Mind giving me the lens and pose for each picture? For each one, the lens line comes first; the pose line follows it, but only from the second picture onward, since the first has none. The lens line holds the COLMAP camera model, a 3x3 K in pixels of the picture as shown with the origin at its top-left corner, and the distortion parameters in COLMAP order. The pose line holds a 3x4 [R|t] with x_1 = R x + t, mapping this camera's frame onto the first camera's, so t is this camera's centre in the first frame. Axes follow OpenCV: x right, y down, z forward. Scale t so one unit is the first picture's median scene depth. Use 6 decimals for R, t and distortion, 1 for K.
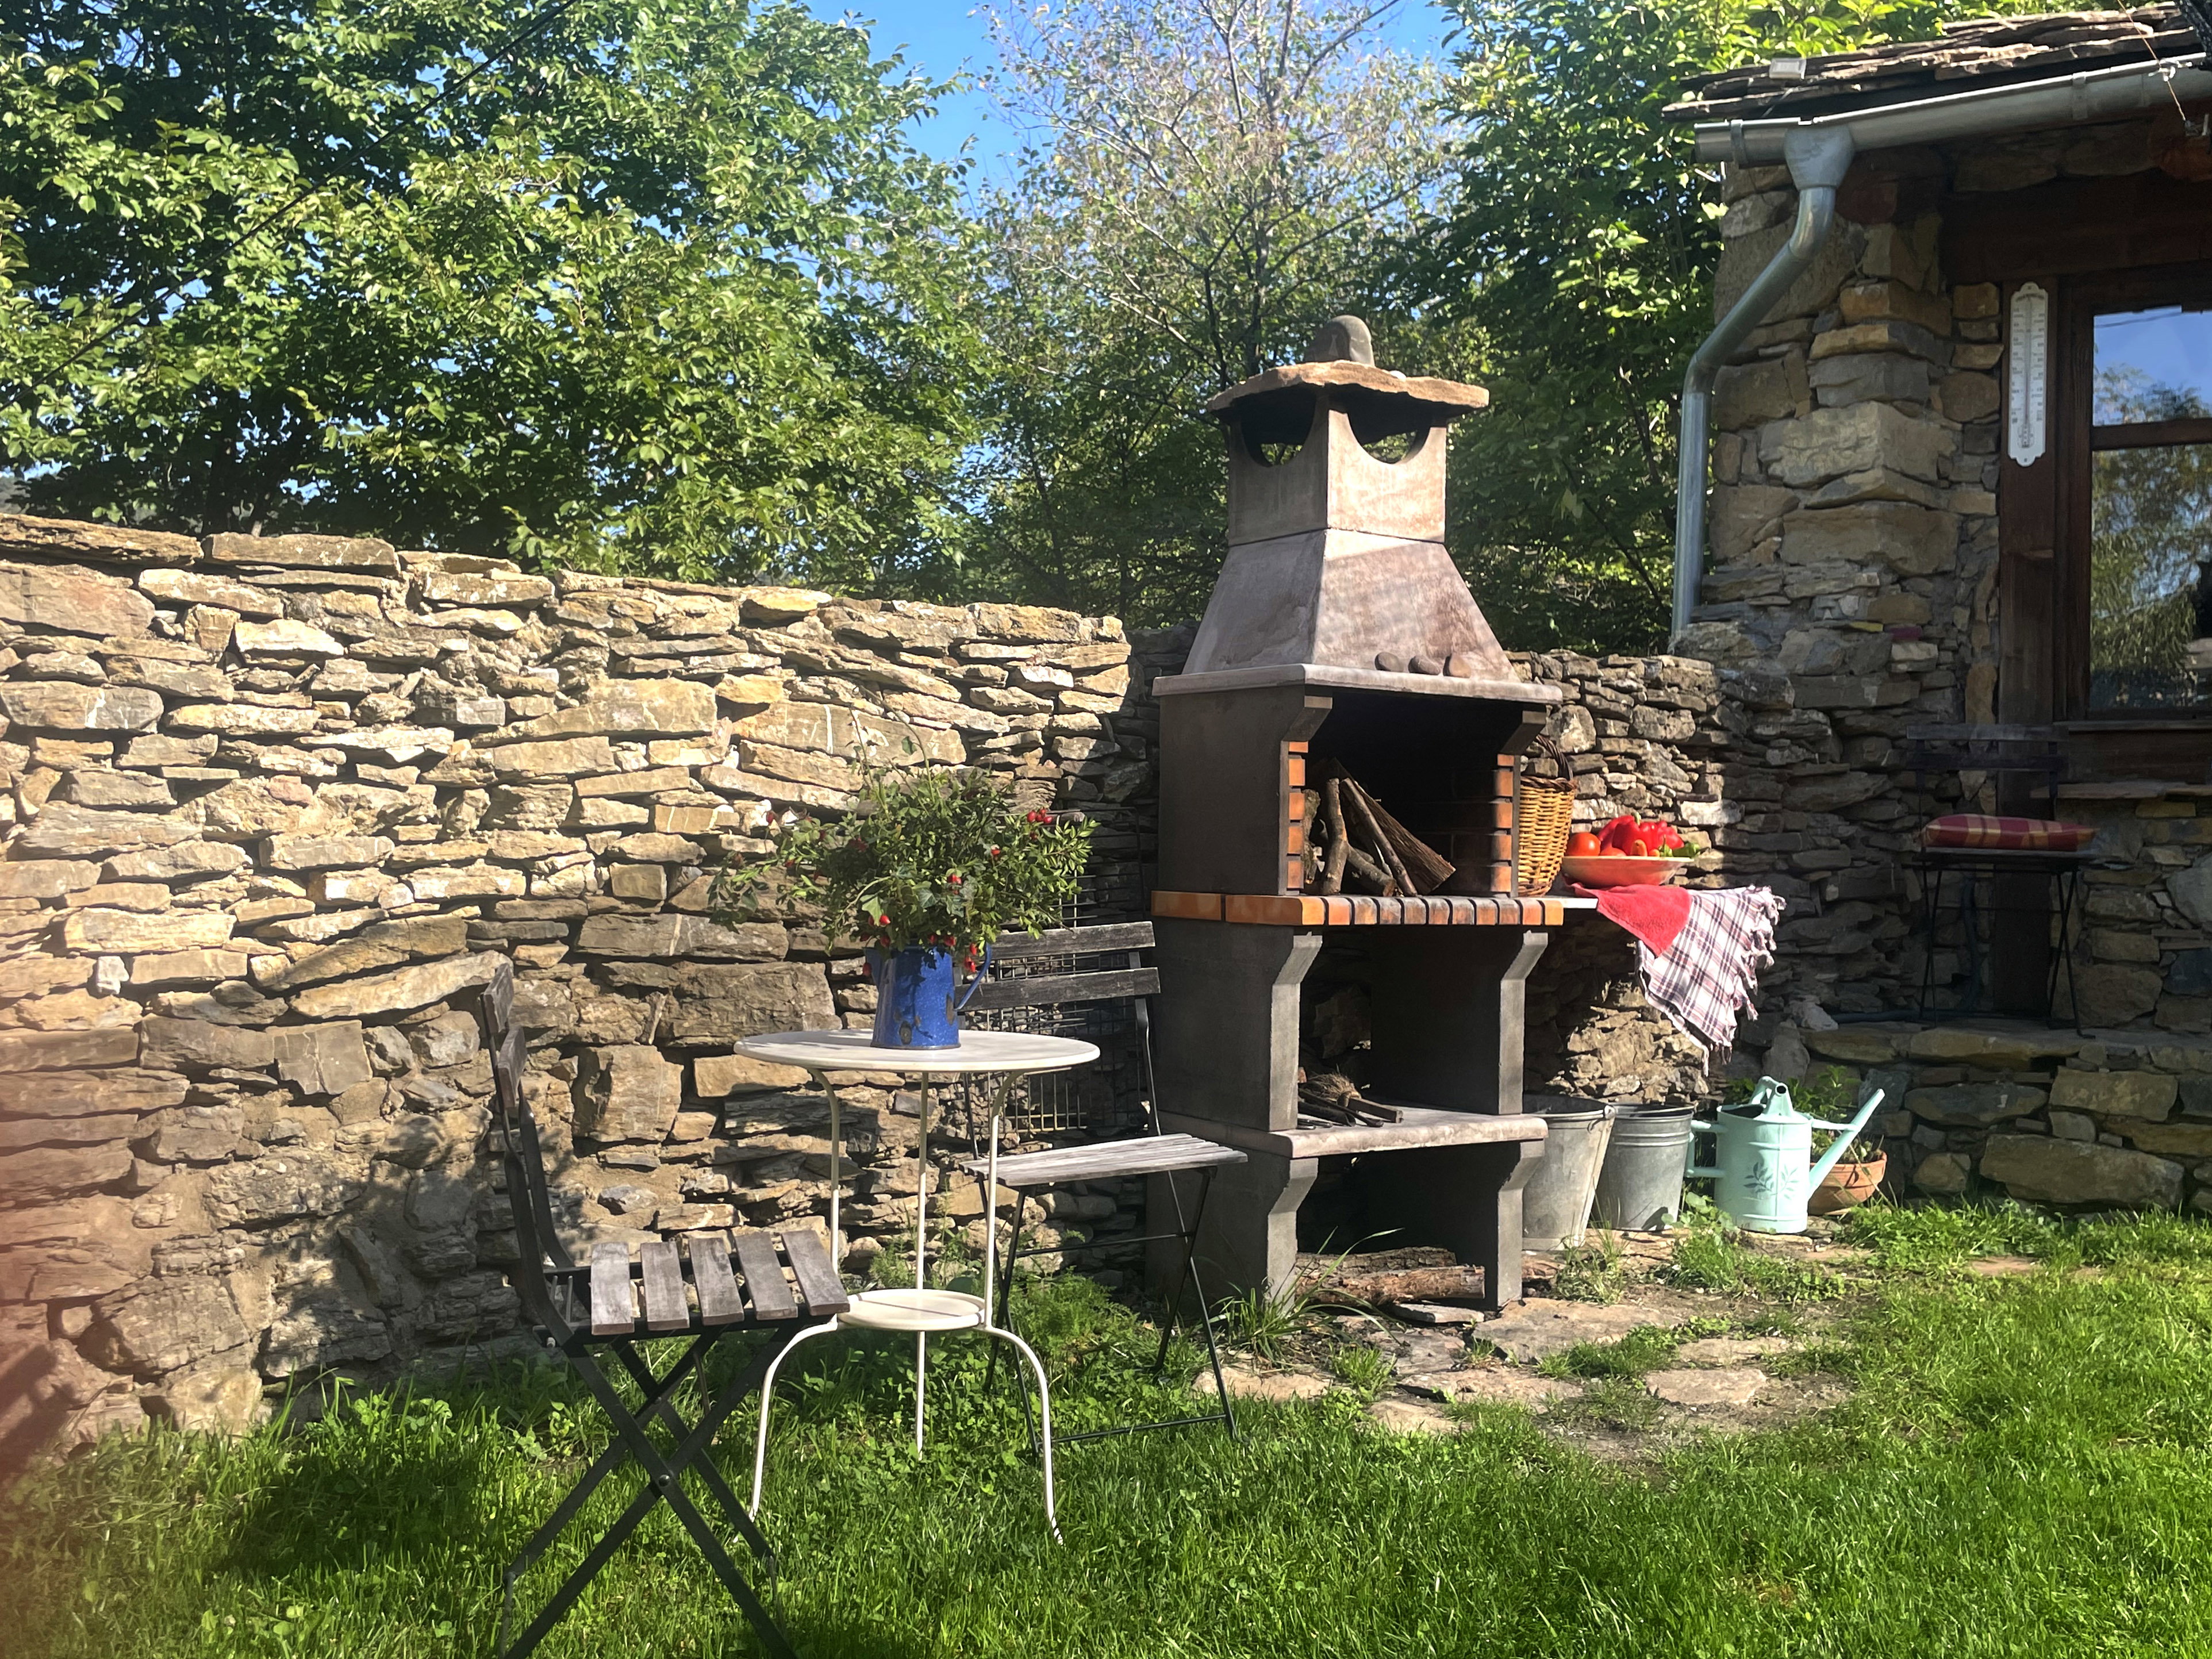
lens RADIAL K [[2014.9, 0, 1106.0], [0, 2014.9, 829.5], [0, 0, 1]] dist [0.074625, -0.012400]
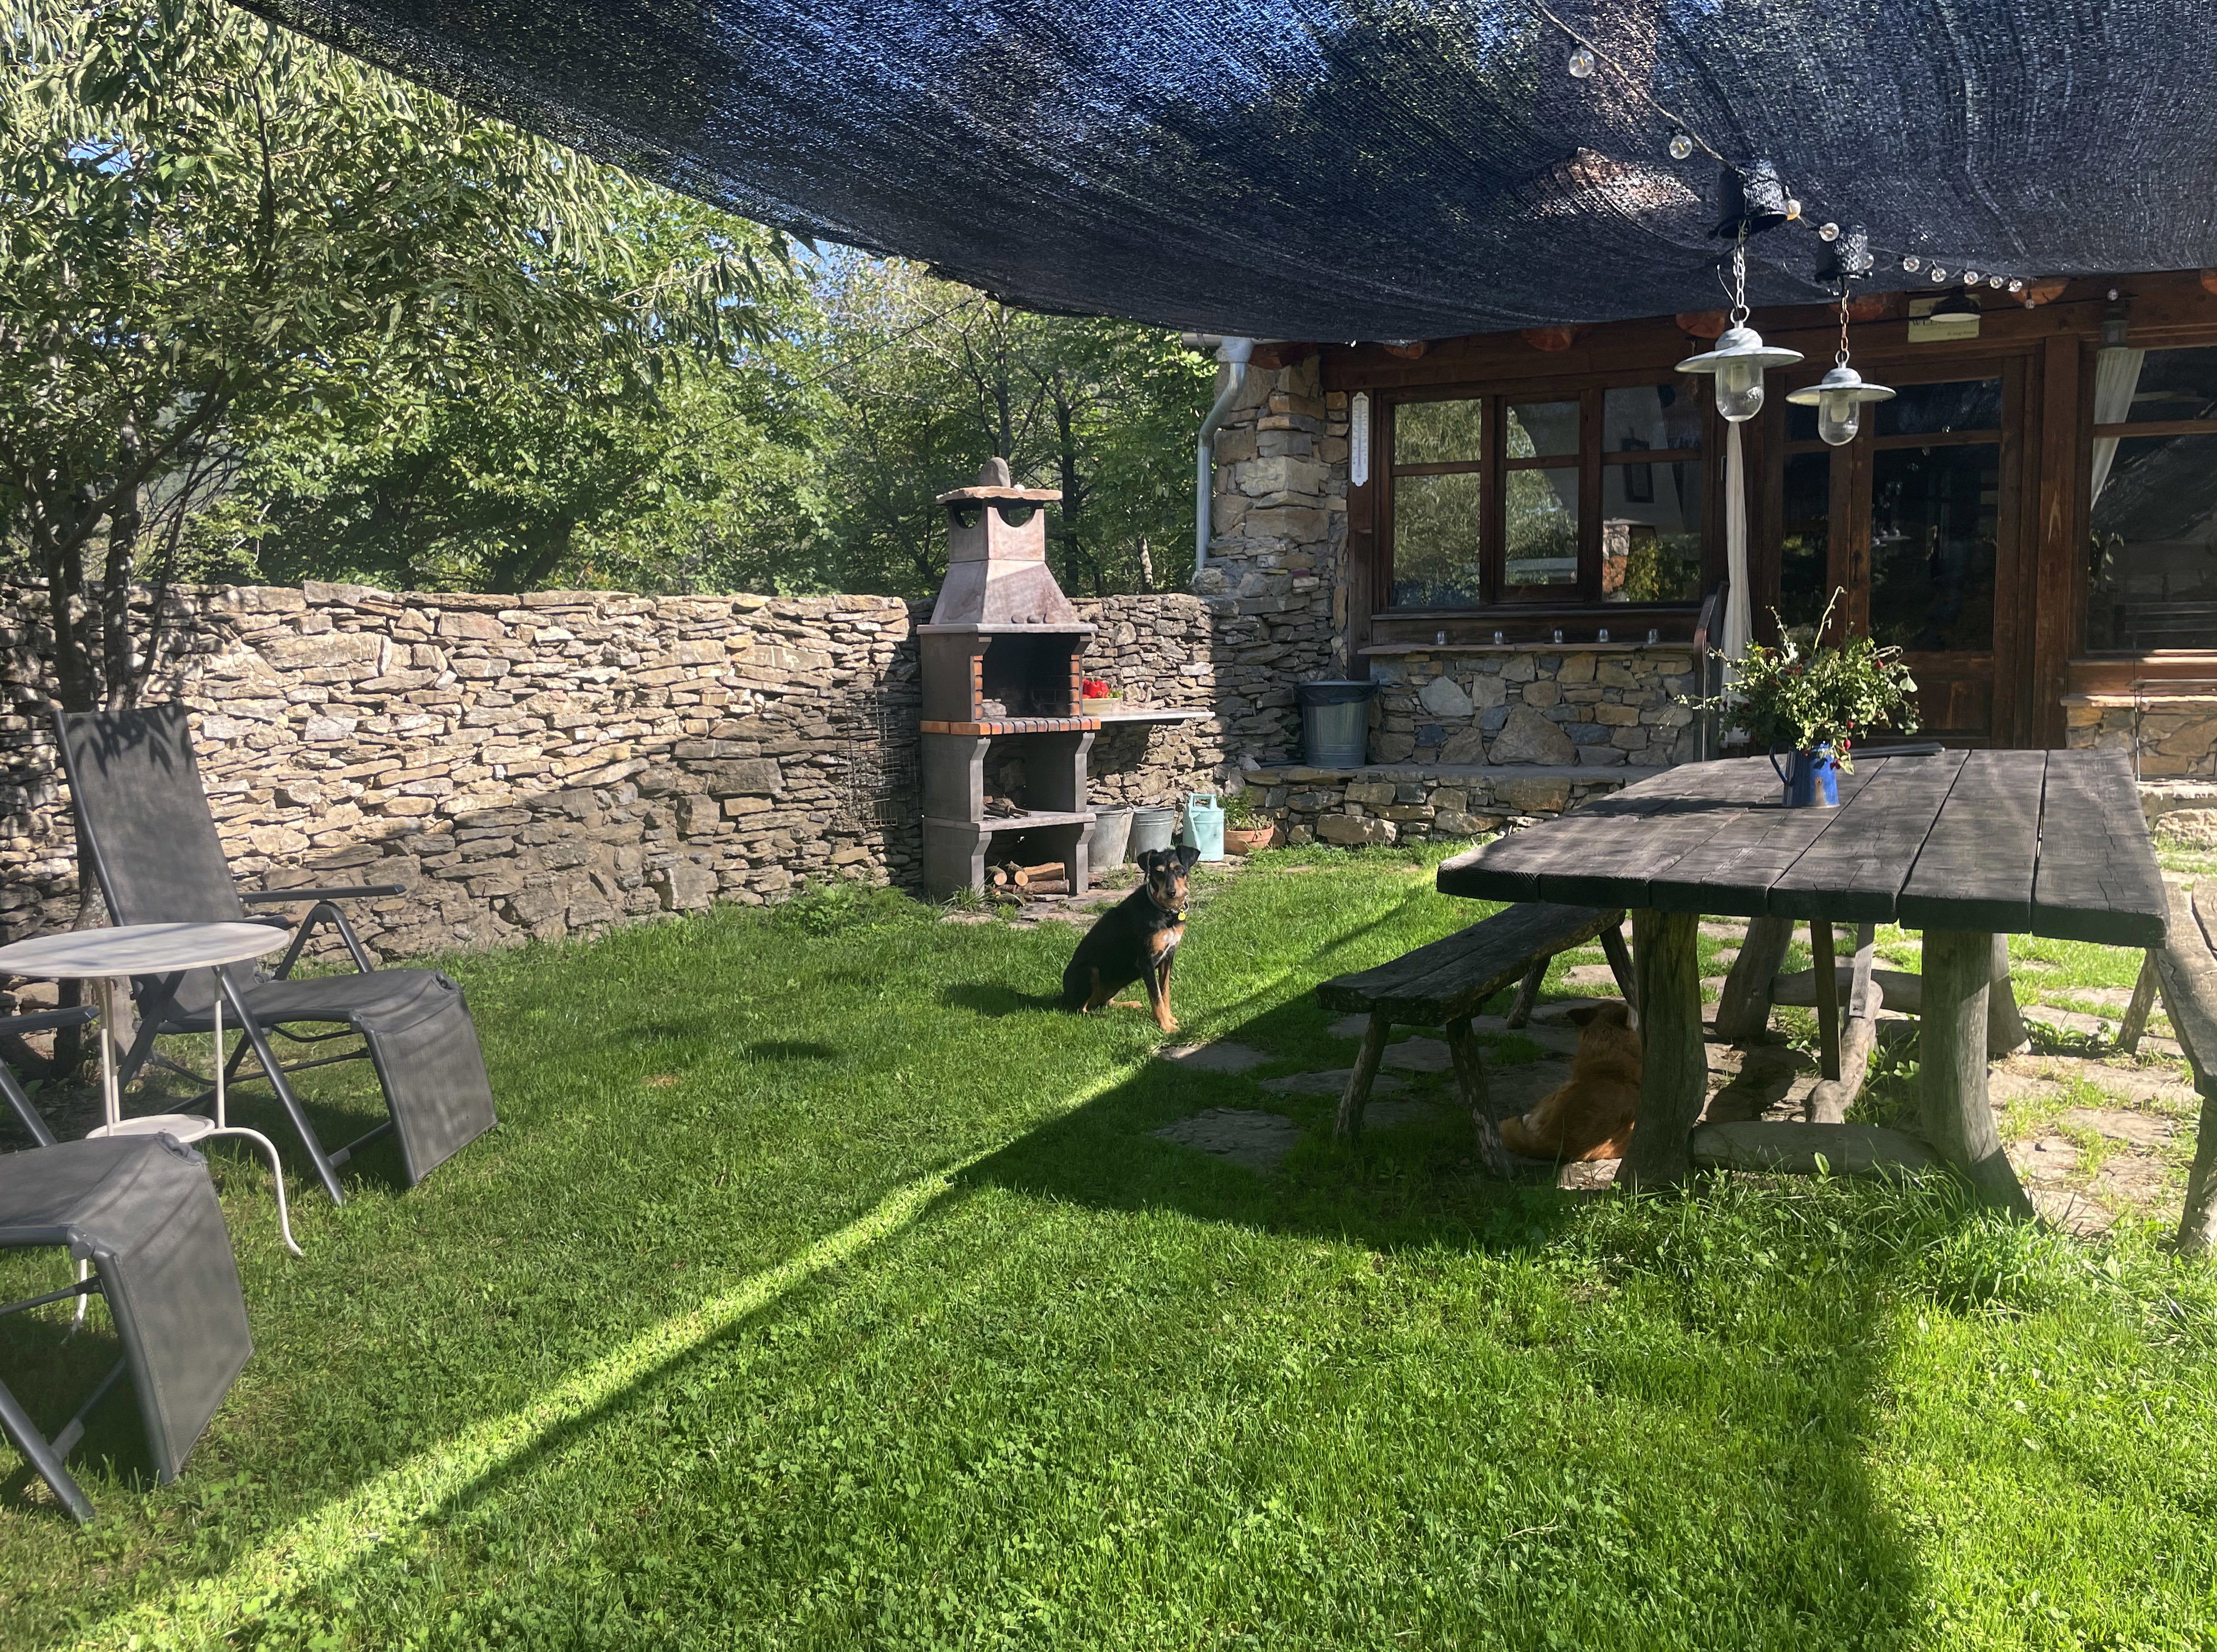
lens RADIAL K [[1663.9, 0, 1116.4], [0, 1663.9, 814.5], [0, 0, 1]] dist [0.085709, -0.000464]
pose [[0.994635, -0.040582, 0.095155, 0.066765], [0.029835, 0.993288, 0.111756, -0.075286], [-0.099051, -0.108317, 0.989169, -0.987652]]
